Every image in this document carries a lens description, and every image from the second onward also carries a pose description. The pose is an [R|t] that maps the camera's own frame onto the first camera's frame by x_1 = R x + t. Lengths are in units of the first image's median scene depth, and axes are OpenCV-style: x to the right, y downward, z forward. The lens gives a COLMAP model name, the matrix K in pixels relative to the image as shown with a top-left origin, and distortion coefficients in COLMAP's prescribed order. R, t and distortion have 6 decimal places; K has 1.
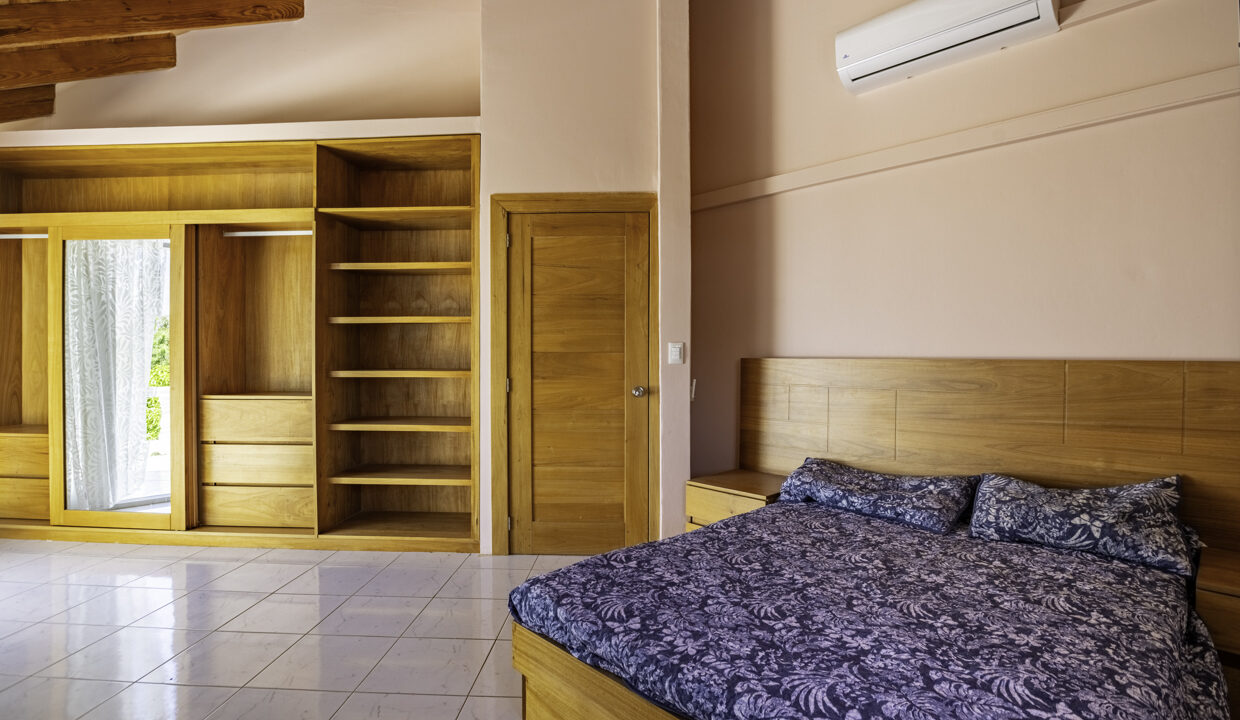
lens RADIAL K [[602.4, 0, 617.9], [0, 602.4, 341.5], [0, 0, 1]] dist [-0.002277, -0.000918]
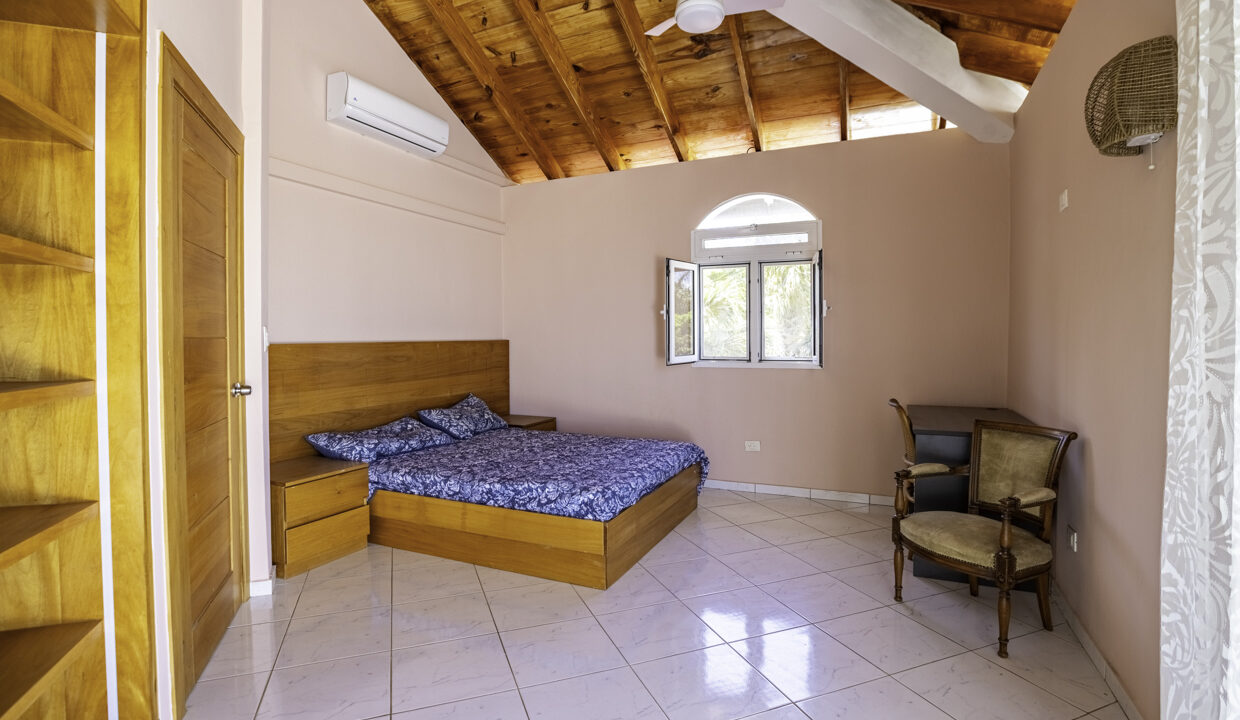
lens RADIAL K [[602.4, 0, 617.9], [0, 602.4, 341.5], [0, 0, 1]] dist [-0.002277, -0.000918]
pose [[-0.395223, -0.003526, 0.918578, -1.102909], [-0.002497, 0.999993, 0.002764, 0.022783], [-0.918582, -0.001201, -0.395229, 1.130965]]
